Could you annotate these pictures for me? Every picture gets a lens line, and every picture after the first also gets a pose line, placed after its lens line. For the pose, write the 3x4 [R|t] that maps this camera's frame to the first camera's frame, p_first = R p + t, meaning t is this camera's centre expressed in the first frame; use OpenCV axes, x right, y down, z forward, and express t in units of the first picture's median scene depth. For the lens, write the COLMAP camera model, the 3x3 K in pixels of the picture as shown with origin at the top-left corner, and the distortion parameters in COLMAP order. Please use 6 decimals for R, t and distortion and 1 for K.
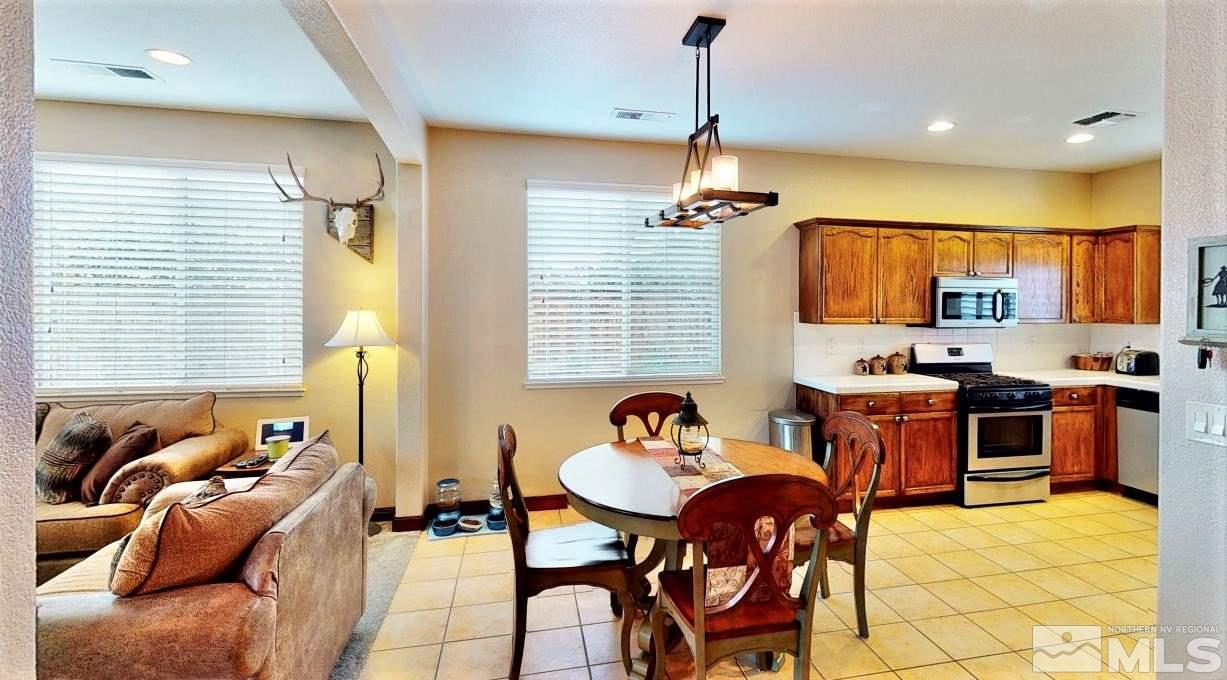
lens RADIAL K [[566.4, 0, 649.8], [0, 566.4, 308.2], [0, 0, 1]] dist [0.002289, 0.000063]
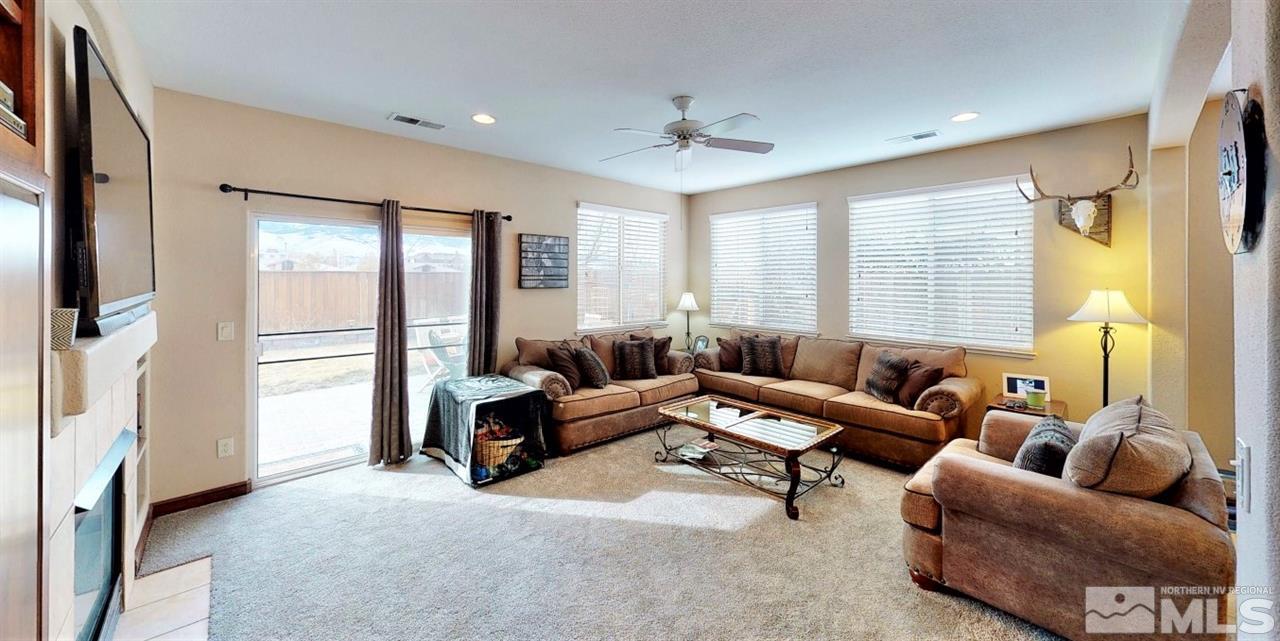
lens RADIAL K [[440.9, 0, 637.4], [0, 440.9, 279.3], [0, 0, 1]] dist [-0.001024, -0.000095]
pose [[0.492009, -0.008292, -0.870551, -0.178344], [-0.006288, 0.999895, -0.013078, -0.000178], [0.870568, 0.011909, 0.491905, -0.195650]]
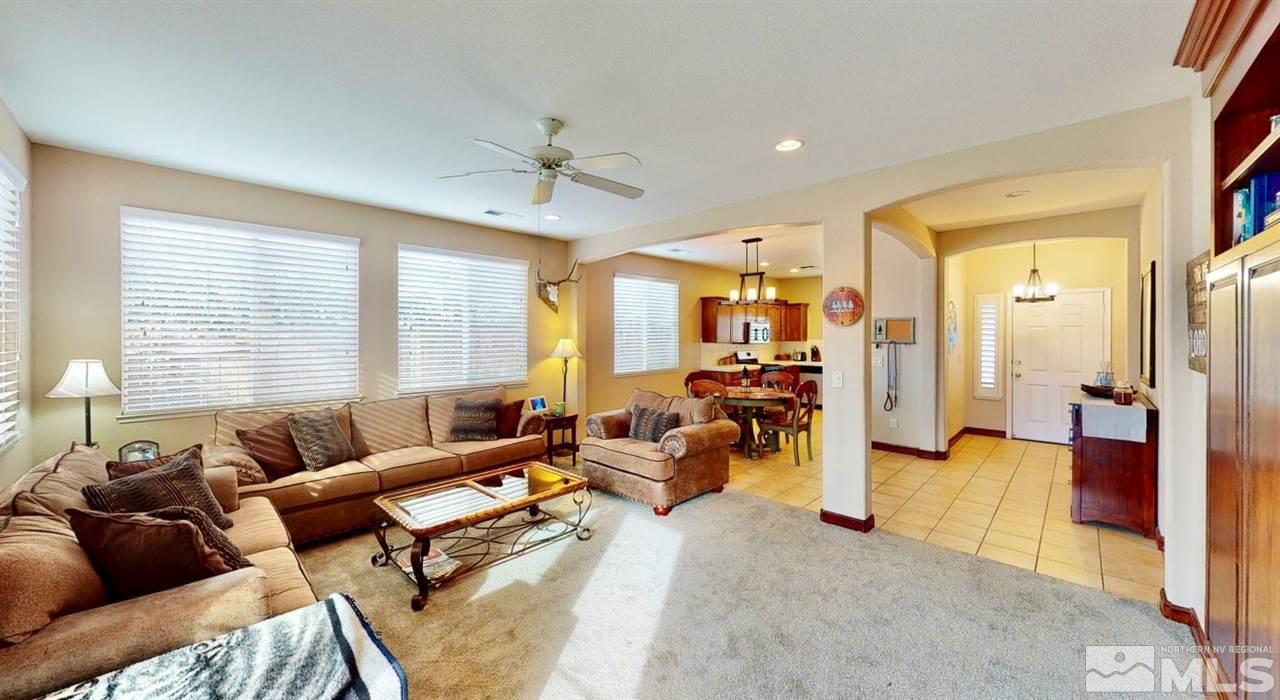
lens RADIAL K [[455.5, 0, 629.5], [0, 455.5, 335.8], [0, 0, 1]] dist [0.003198, 0.000155]
pose [[0.848840, -0.007595, 0.528595, -0.982768], [0.009053, 0.999959, -0.000172, -0.003447], [-0.528572, 0.004931, 0.848874, -0.377170]]
